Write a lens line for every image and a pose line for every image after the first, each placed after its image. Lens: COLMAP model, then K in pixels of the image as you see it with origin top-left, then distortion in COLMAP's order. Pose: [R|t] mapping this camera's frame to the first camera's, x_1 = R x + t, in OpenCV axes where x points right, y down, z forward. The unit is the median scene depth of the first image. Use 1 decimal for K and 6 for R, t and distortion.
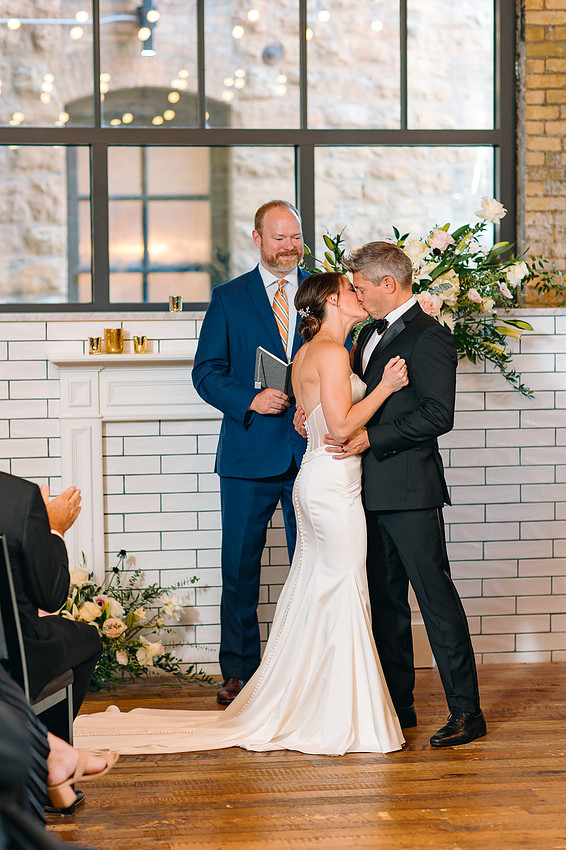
lens RADIAL K [[2079.6, 0, 283.0], [0, 2079.6, 425.0], [0, 0, 1]] dist [0.018636, 0.219850]
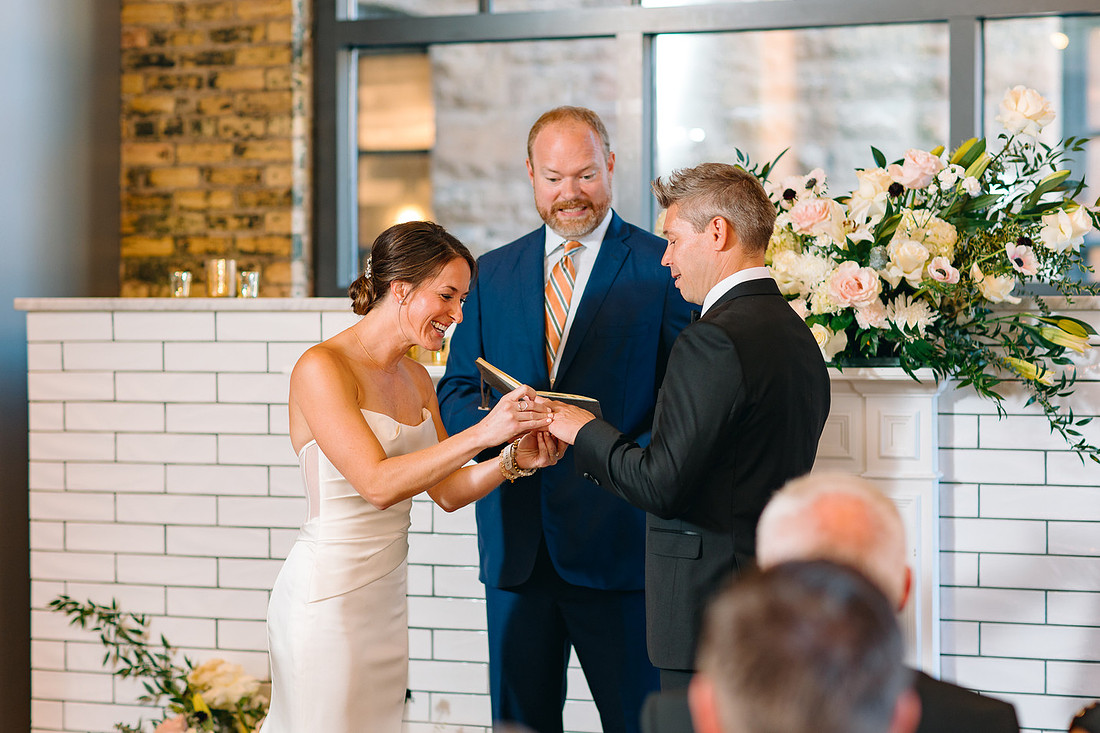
lens RADIAL K [[2608.4, 0, 548.8], [0, 2608.4, 393.4], [0, 0, 1]] dist [0.010446, -0.032837]
pose [[0.842117, 0.024967, -0.538716, 0.309081], [-0.037290, 0.999233, -0.011982, -0.015569], [0.538004, 0.030179, 0.842402, 0.319516]]
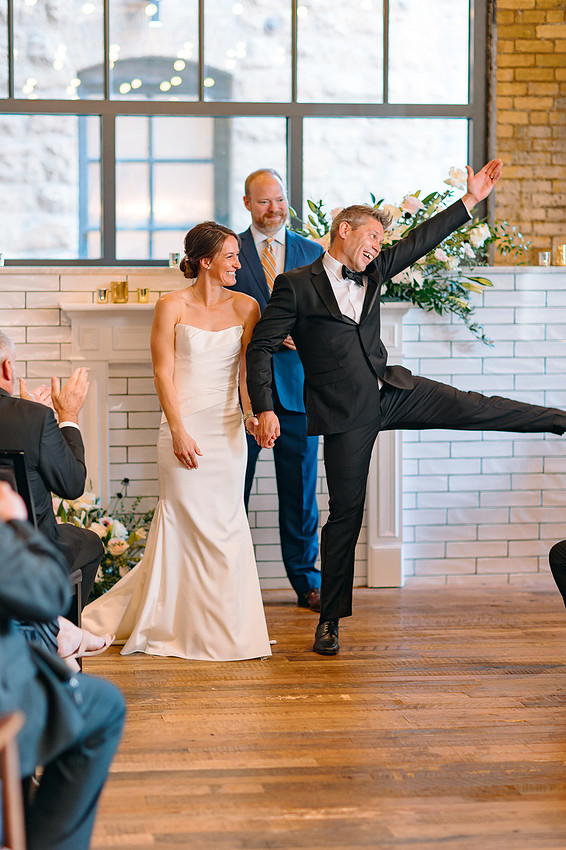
lens RADIAL K [[2114.2, 0, 283.0], [0, 2114.2, 425.0], [0, 0, 1]] dist [0.027471, 0.105543]
pose [[0.999940, 0.009762, -0.005026, 0.011324], [-0.009671, 0.999792, 0.017963, 0.008387], [0.005200, -0.017913, 0.999826, -0.121056]]
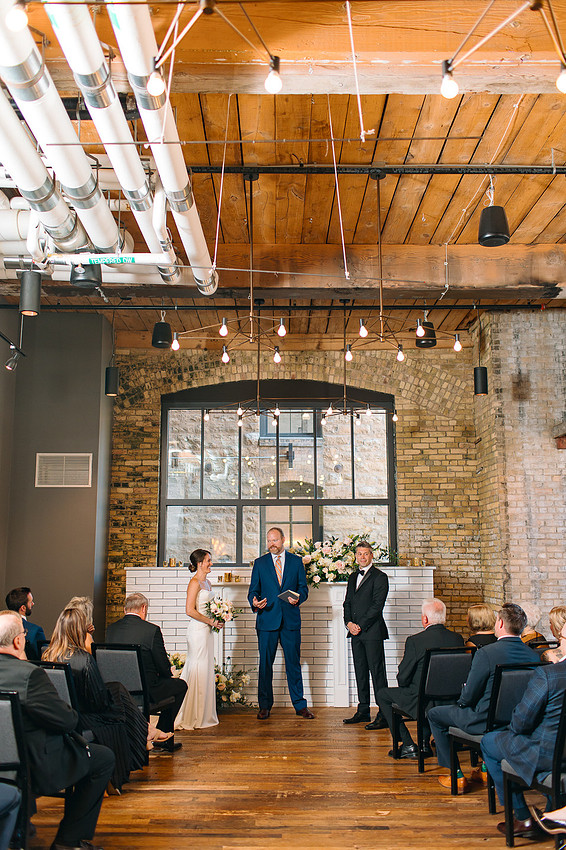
lens RADIAL K [[853.8, 0, 280.2], [0, 853.8, 414.9], [0, 0, 1]] dist [0.002895, 0.001017]
pose [[0.986529, -0.021169, -0.162213, 0.147572], [-0.016303, 0.973934, -0.226245, 0.003774], [0.162774, 0.225842, 0.960469, -0.102899]]
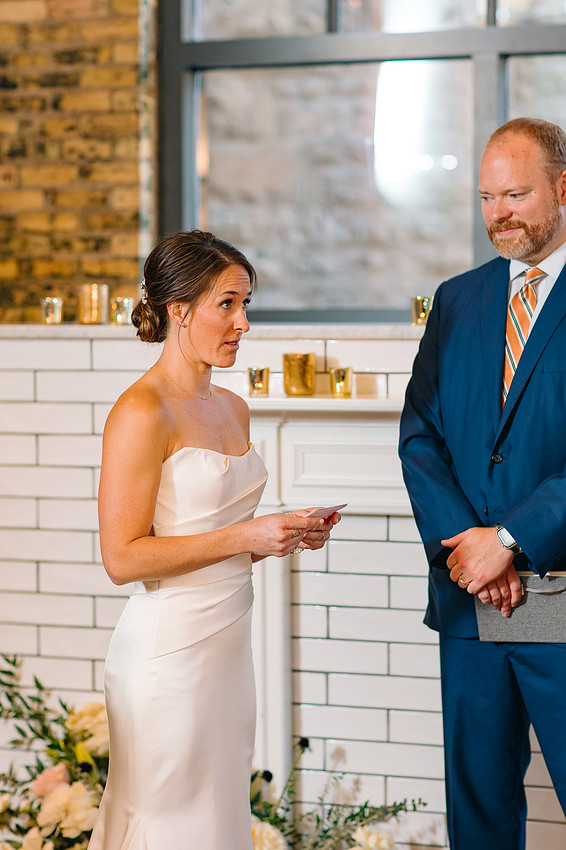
lens RADIAL K [[2114.2, 0, 283.0], [0, 2114.2, 425.0], [0, 0, 1]] dist [0.027471, 0.105543]
pose [[0.859876, 0.032590, -0.509461, 0.180333], [-0.033677, 0.999408, 0.007092, -0.025679], [0.509390, 0.011059, 0.860465, 0.415581]]
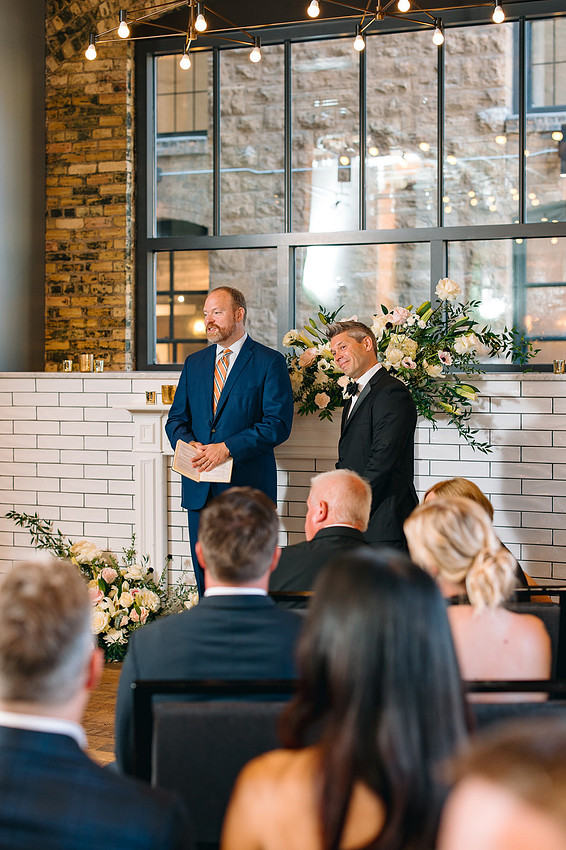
lens RADIAL K [[1353.2, 0, 304.1], [0, 1353.2, 395.3], [0, 0, 1]] dist [0.003055, 0.024392]
pose [[0.844976, 0.021856, -0.534358, 0.377274], [-0.038243, 0.999076, -0.019610, -0.022288], [0.533435, 0.037005, 0.845031, 0.272282]]
